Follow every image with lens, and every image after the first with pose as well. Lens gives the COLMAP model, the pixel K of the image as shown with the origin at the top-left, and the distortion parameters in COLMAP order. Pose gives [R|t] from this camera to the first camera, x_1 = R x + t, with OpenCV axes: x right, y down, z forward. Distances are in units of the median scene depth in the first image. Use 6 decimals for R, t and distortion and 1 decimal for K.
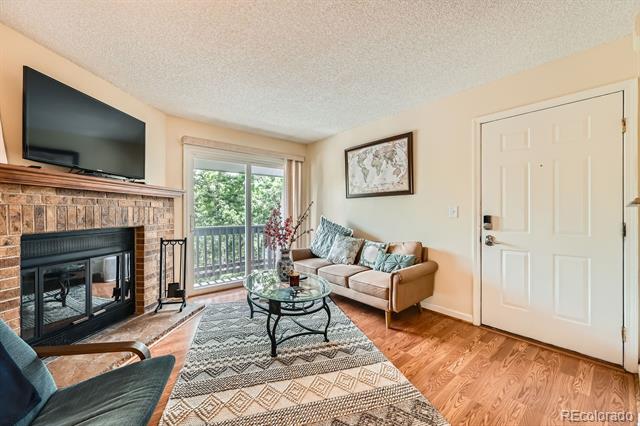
lens RADIAL K [[251.8, 0, 320.9], [0, 251.8, 211.5], [0, 0, 1]] dist [0.001168, -0.000069]
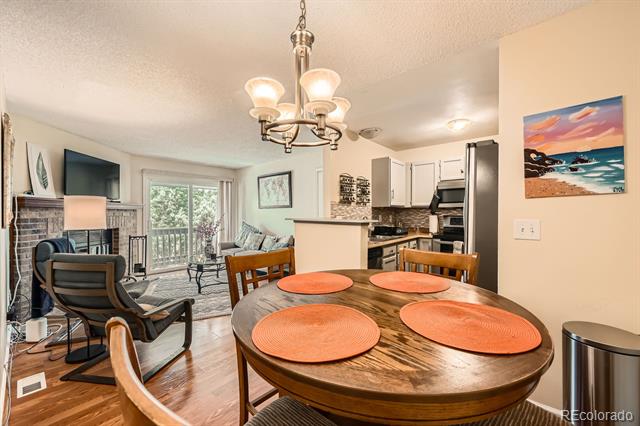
lens RADIAL K [[251.8, 0, 319.6], [0, 251.8, 216.8], [0, 0, 1]] dist [0.001168, -0.000069]
pose [[0.988214, -0.004196, 0.153022, 0.278659], [0.001978, 0.999891, 0.014638, -0.029152], [-0.153067, -0.014163, 0.988114, -0.680482]]
